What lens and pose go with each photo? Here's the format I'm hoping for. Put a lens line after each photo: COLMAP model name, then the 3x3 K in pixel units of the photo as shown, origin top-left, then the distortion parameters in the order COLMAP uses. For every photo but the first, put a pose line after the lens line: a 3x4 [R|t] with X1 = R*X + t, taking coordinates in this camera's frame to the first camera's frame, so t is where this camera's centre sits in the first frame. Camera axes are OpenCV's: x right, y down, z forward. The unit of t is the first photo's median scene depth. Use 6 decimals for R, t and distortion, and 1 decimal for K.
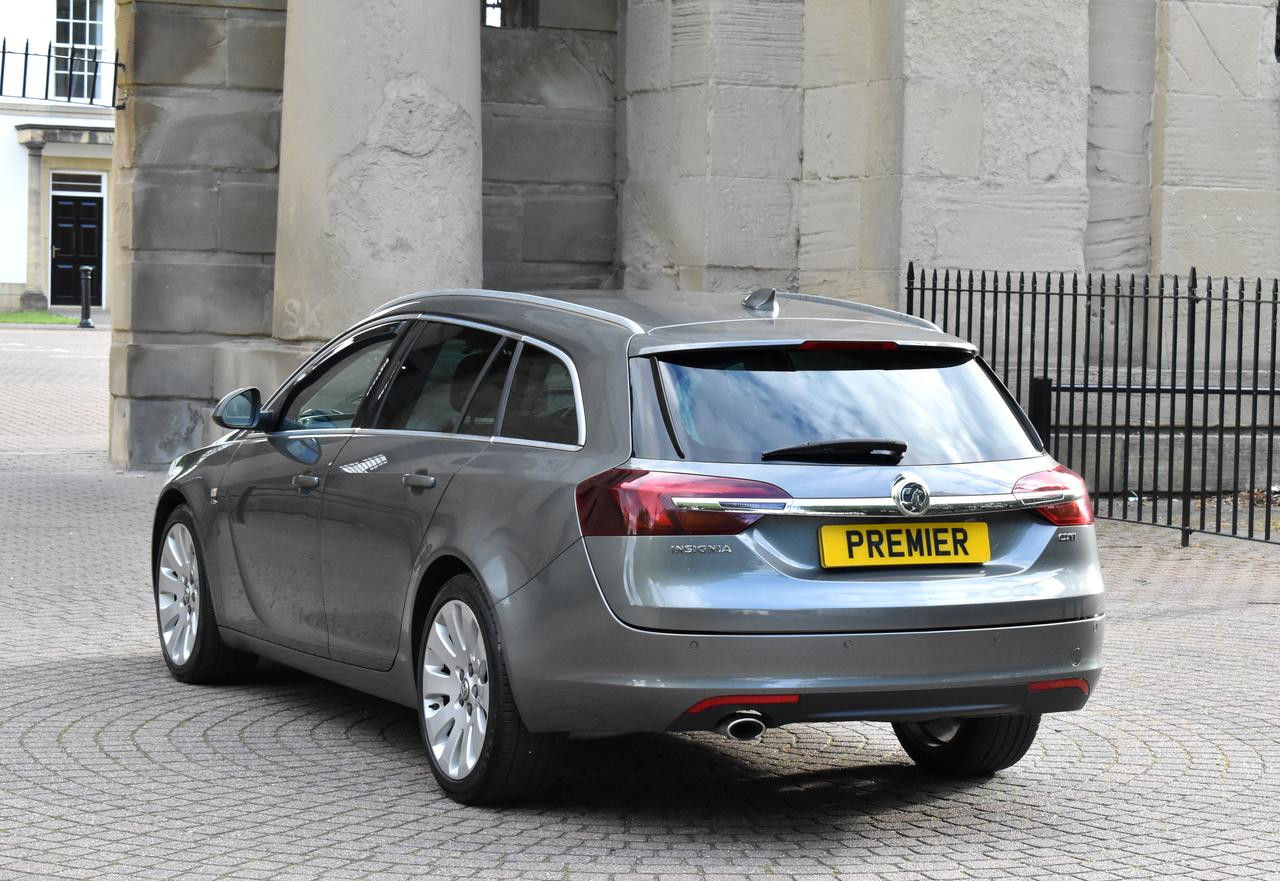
lens RADIAL K [[3188.5, 0, 678.0], [0, 3188.5, 443.0], [0, 0, 1]] dist [0.073580, 0.021520]
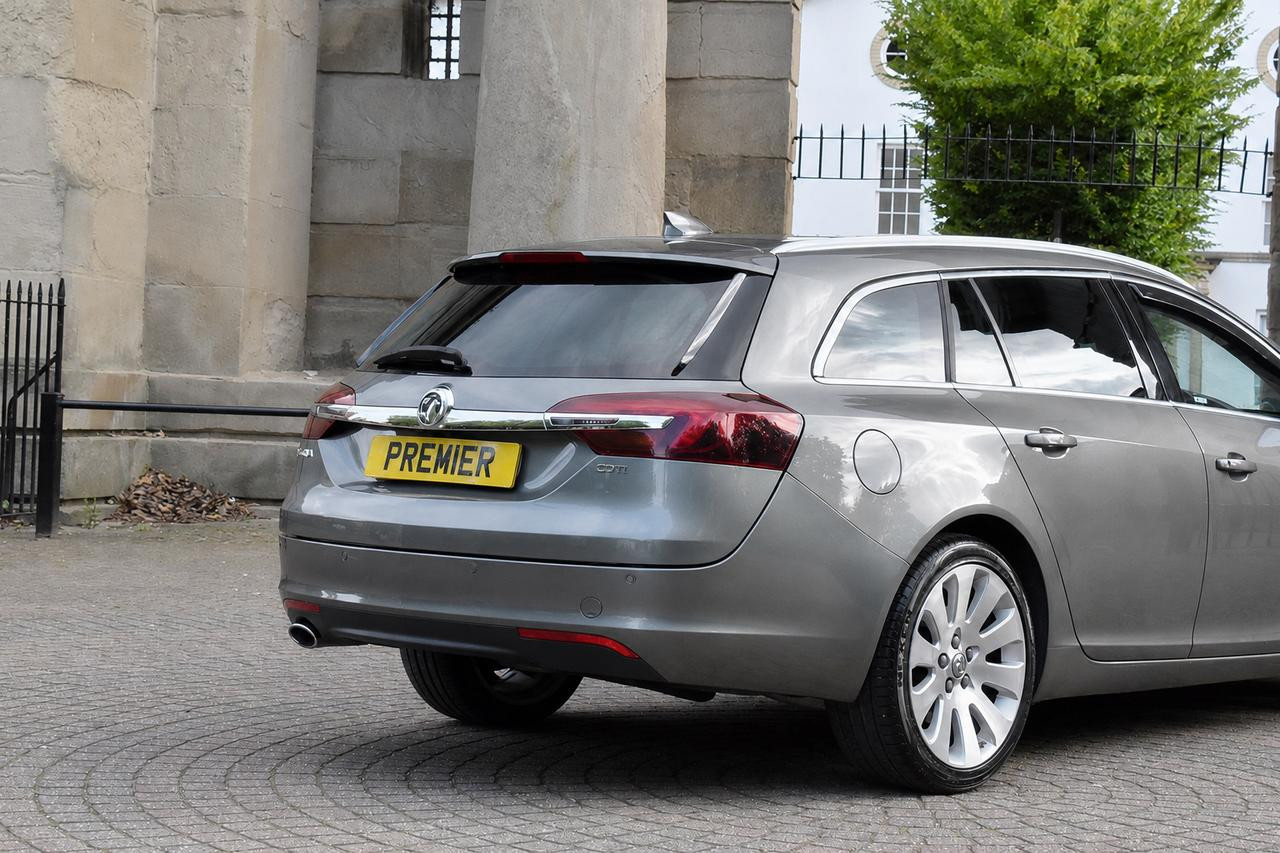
lens RADIAL K [[2589.6, 0, 644.1], [0, 2589.6, 427.7], [0, 0, 1]] dist [0.045221, 0.083746]
pose [[0.821533, 0.015285, -0.569955, 0.142034], [-0.047947, 0.997952, -0.042346, 0.015989], [0.568141, 0.062116, 0.820584, 0.202973]]
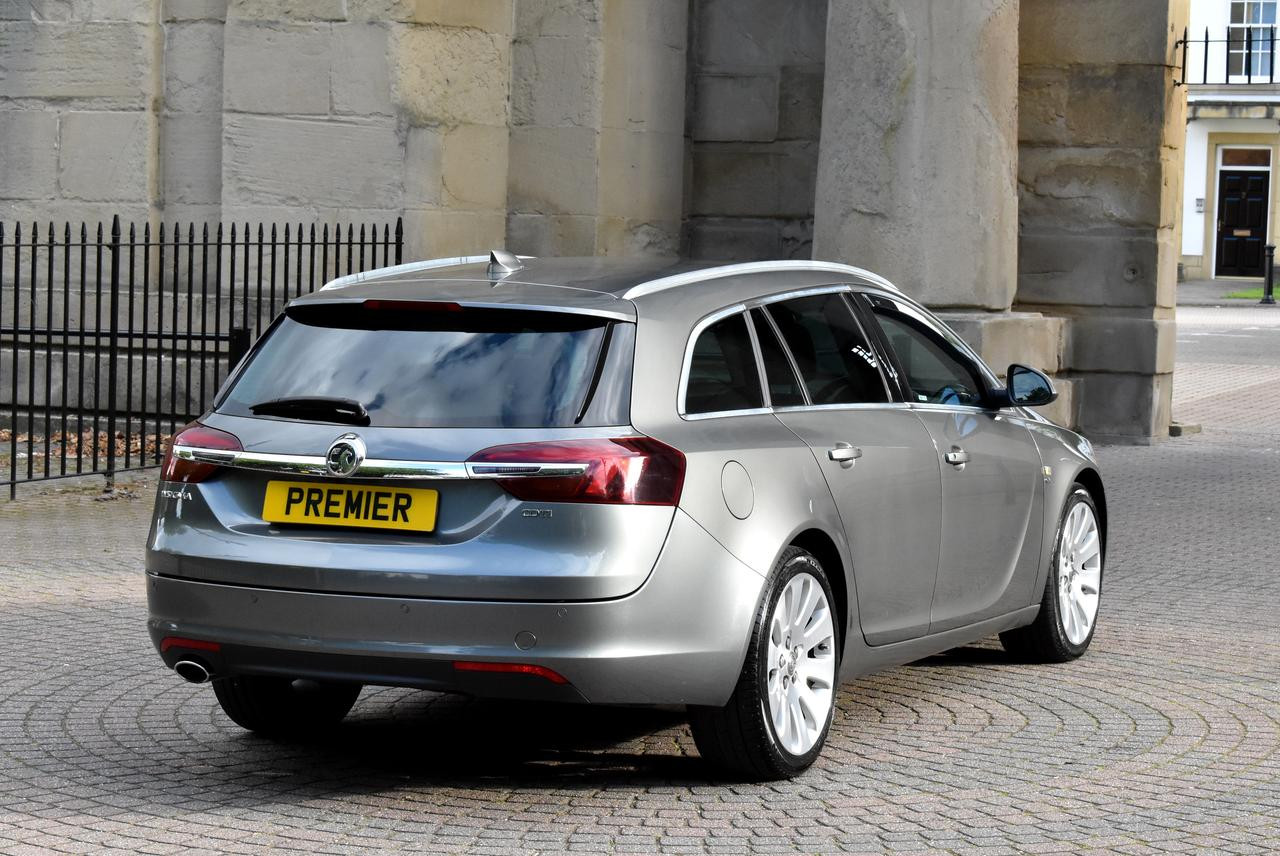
lens RADIAL K [[3063.8, 0, 687.5], [0, 3063.8, 460.0], [0, 0, 1]] dist [0.037095, 0.204500]
pose [[0.656969, 0.049303, -0.752303, 0.329867], [-0.046661, 0.998605, 0.024697, -0.004073], [0.752472, 0.018878, 0.658354, 0.177483]]
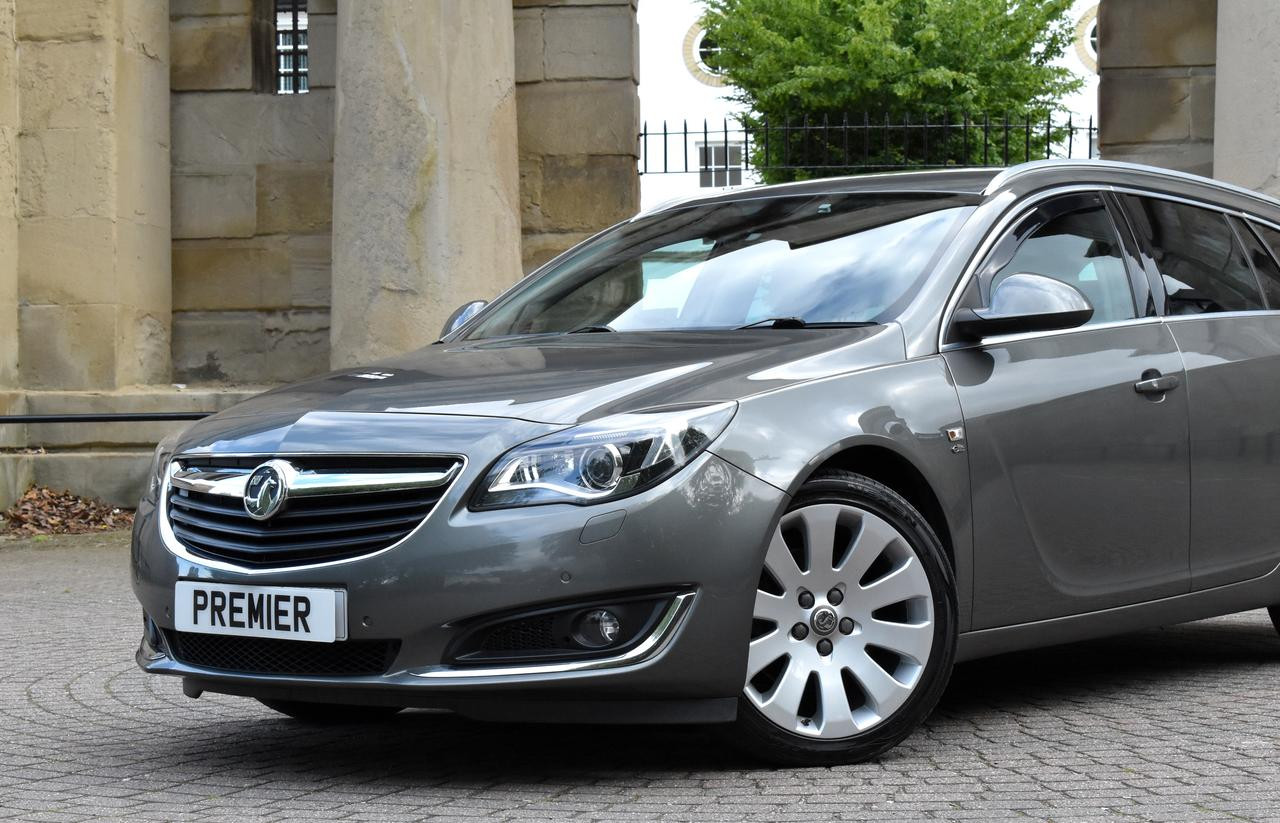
lens RADIAL K [[2741.7, 0, 612.1], [0, 2741.7, 438.6], [0, 0, 1]] dist [0.036067, 0.158467]
pose [[0.852915, -0.031062, -0.521125, 0.170196], [0.006575, 0.998788, -0.048774, 0.031094], [0.522008, 0.038174, 0.852086, 0.128316]]
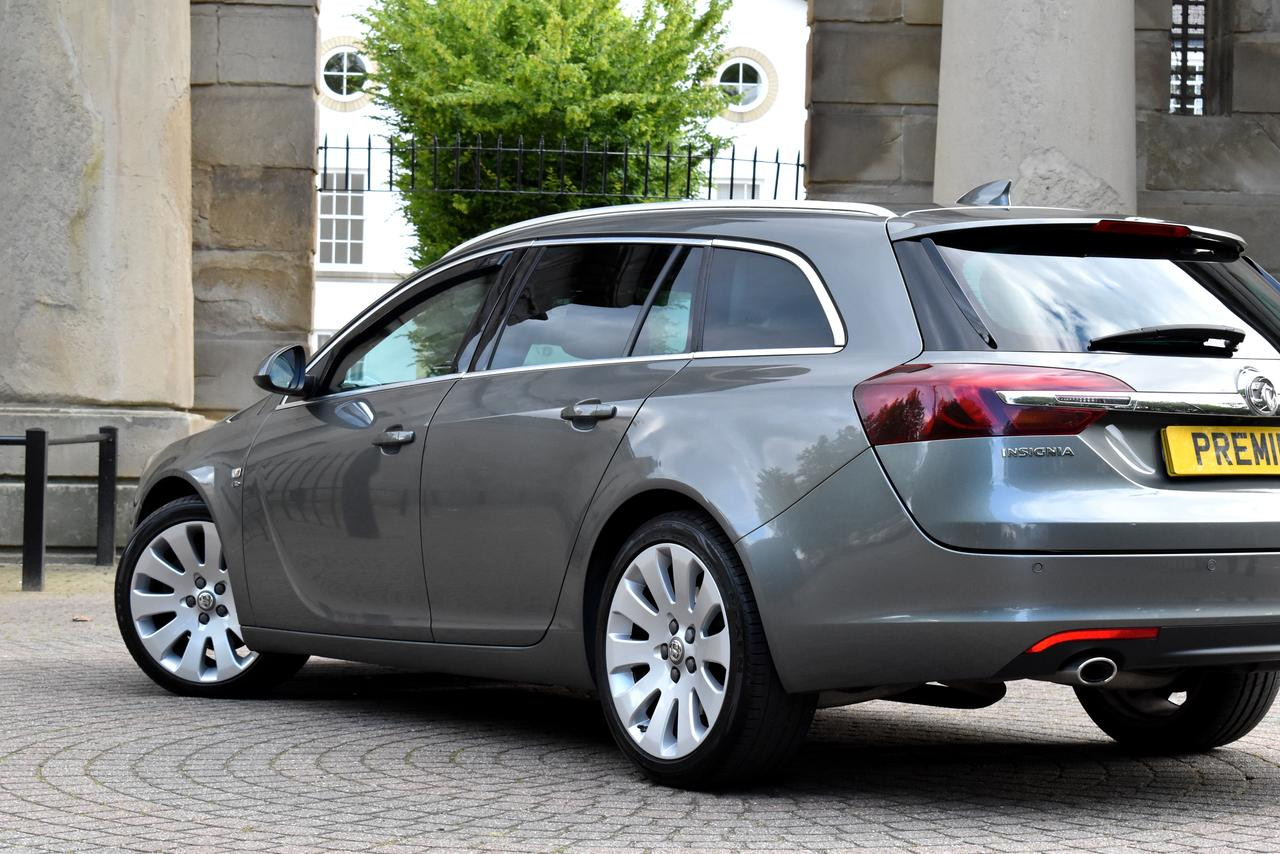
lens RADIAL K [[2745.5, 0, 639.4], [0, 2745.5, 440.3], [0, 0, 1]] dist [0.060705, 0.009092]
pose [[0.926129, -0.009594, -0.377086, 0.111629], [-0.014934, 0.997960, -0.062068, 0.026175], [0.376912, 0.063114, 0.924096, 0.170559]]
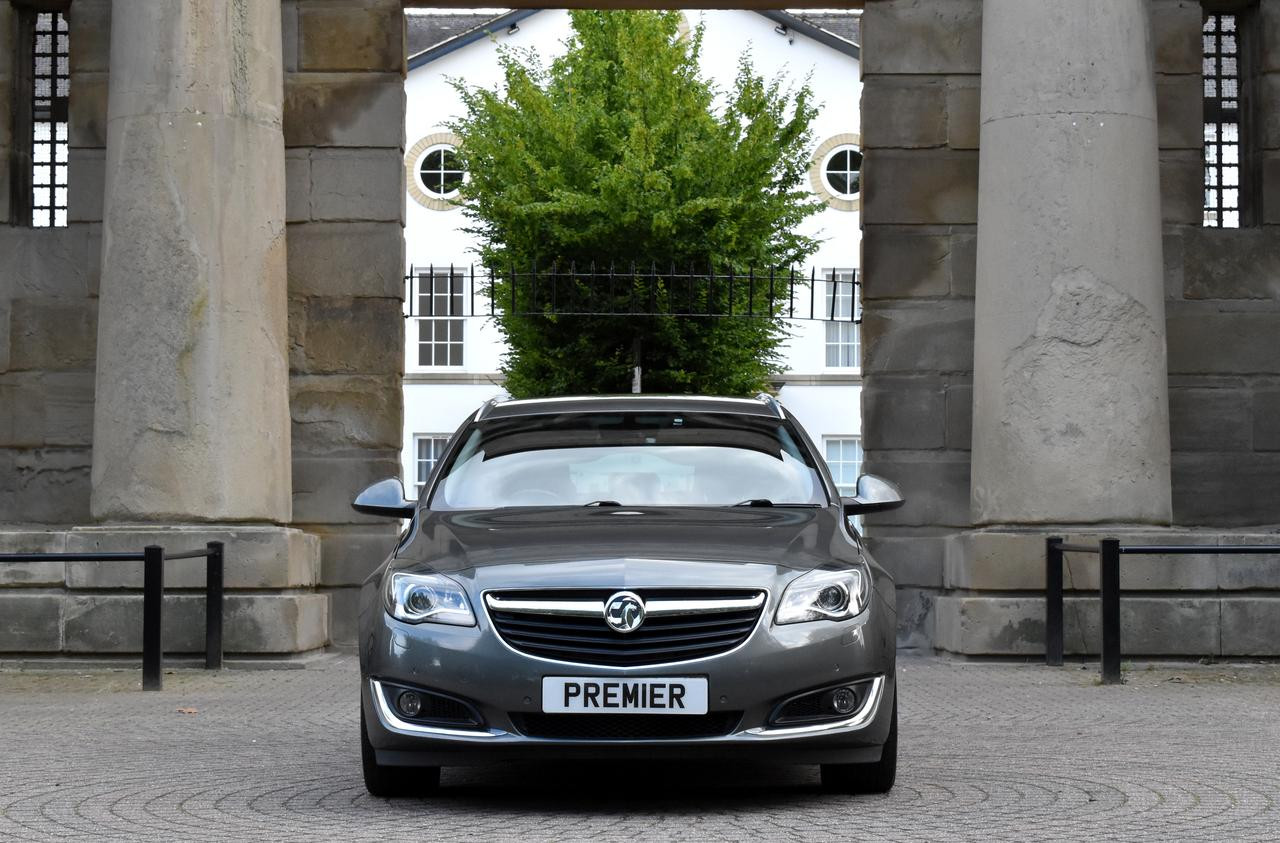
lens RADIAL K [[2980.7, 0, 622.3], [0, 2980.7, 388.6], [0, 0, 1]] dist [0.024226, 0.139551]
pose [[0.905366, -0.047958, -0.421916, 0.184355], [0.000159, 0.993640, -0.112603, 0.033009], [0.424633, 0.101880, 0.899615, 0.052081]]
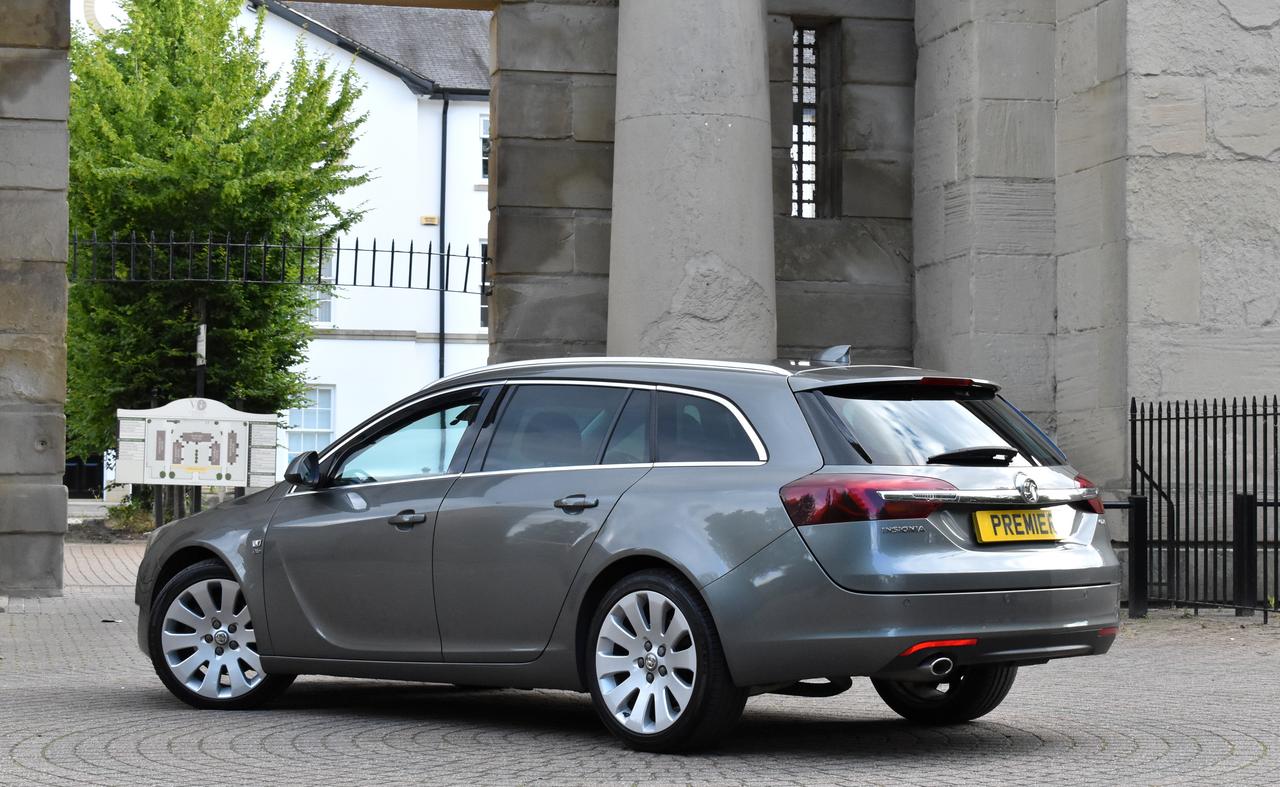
lens RADIAL K [[2733.3, 0, 647.7], [0, 2733.3, 389.5], [0, 0, 1]] dist [0.063109, -0.129932]
pose [[0.978916, -0.027115, -0.202457, 0.094204], [0.008513, 0.995705, -0.092190, 0.027278], [0.204087, 0.088522, 0.974942, 0.008052]]
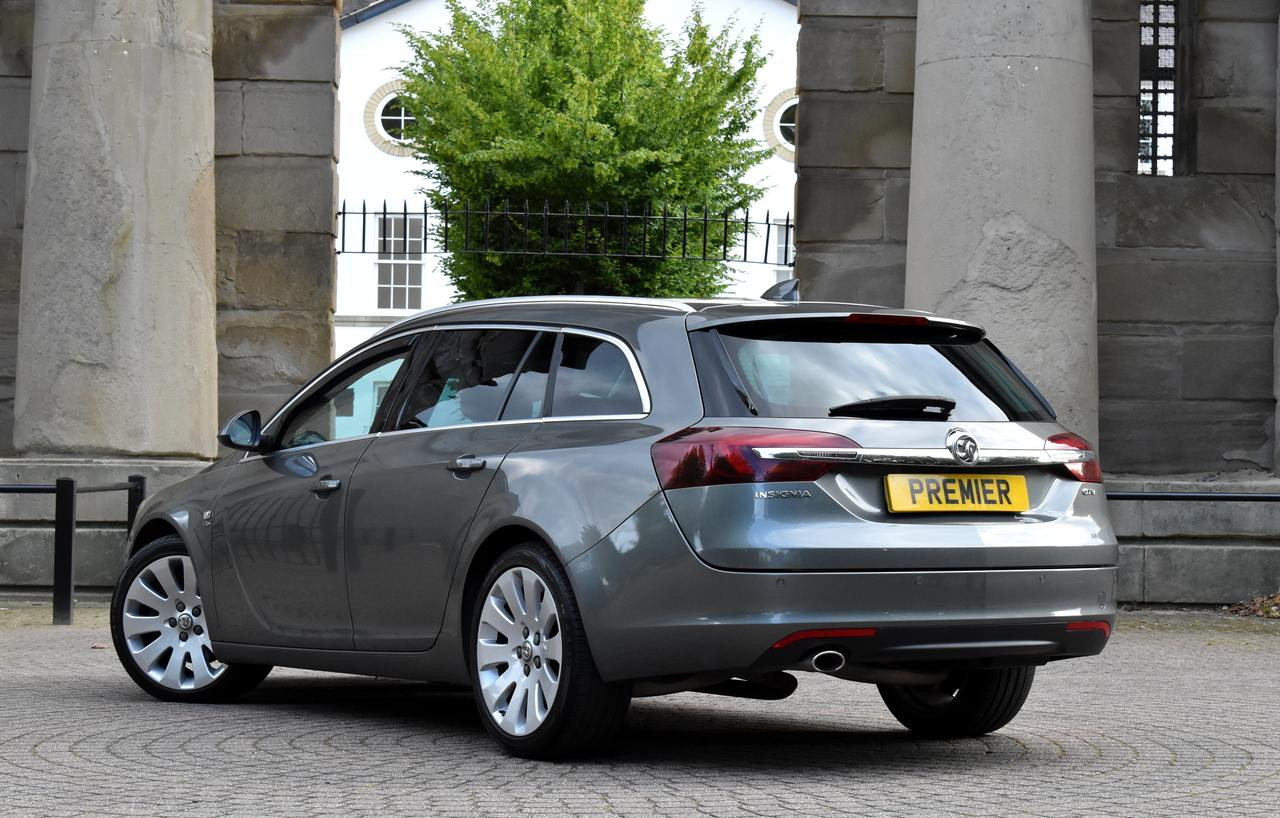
lens RADIAL K [[2874.8, 0, 647.5], [0, 2874.8, 439.9], [0, 0, 1]] dist [0.055171, 0.076302]
pose [[0.914393, -0.020419, -0.404313, 0.179704], [-0.011898, 0.996940, -0.077258, 0.031764], [0.404653, 0.075454, 0.911352, 0.090161]]
